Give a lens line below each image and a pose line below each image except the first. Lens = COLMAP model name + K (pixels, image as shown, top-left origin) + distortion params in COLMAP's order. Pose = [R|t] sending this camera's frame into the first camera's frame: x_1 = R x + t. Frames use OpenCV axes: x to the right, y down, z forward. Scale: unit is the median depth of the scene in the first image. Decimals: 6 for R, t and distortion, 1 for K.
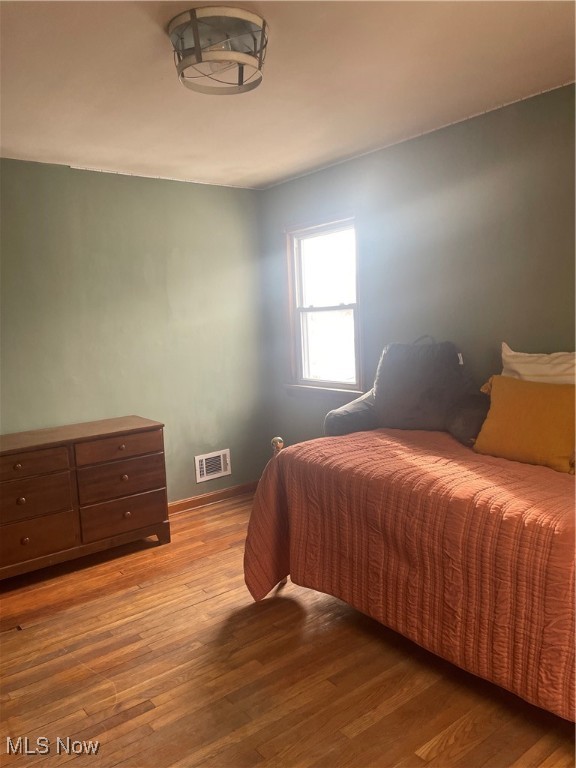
lens RADIAL K [[584.9, 0, 291.9], [0, 584.9, 380.0], [0, 0, 1]] dist [0.105179, -0.148970]
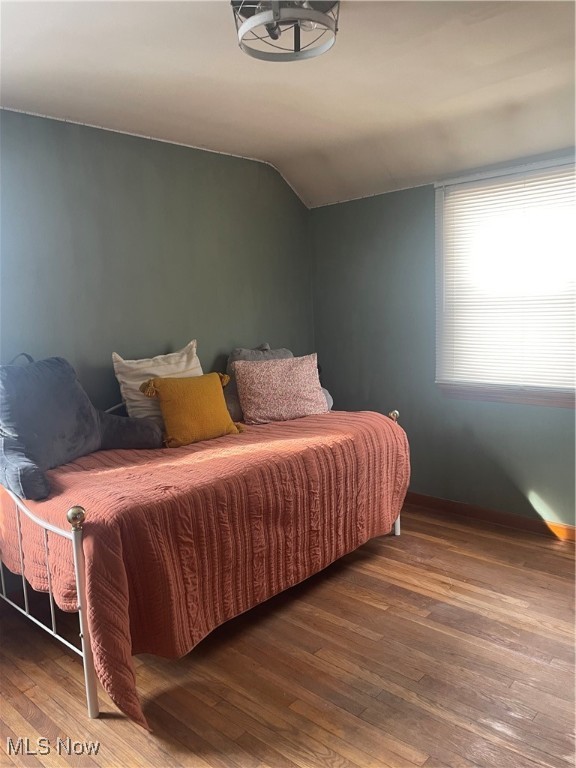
lens RADIAL K [[584.9, 0, 291.9], [0, 584.9, 380.0], [0, 0, 1]] dist [0.105179, -0.148970]
pose [[-0.172353, -0.080158, 0.981768, -0.953507], [0.158085, 0.981514, 0.107889, -0.099149], [-0.972267, 0.173798, -0.156495, 1.140034]]
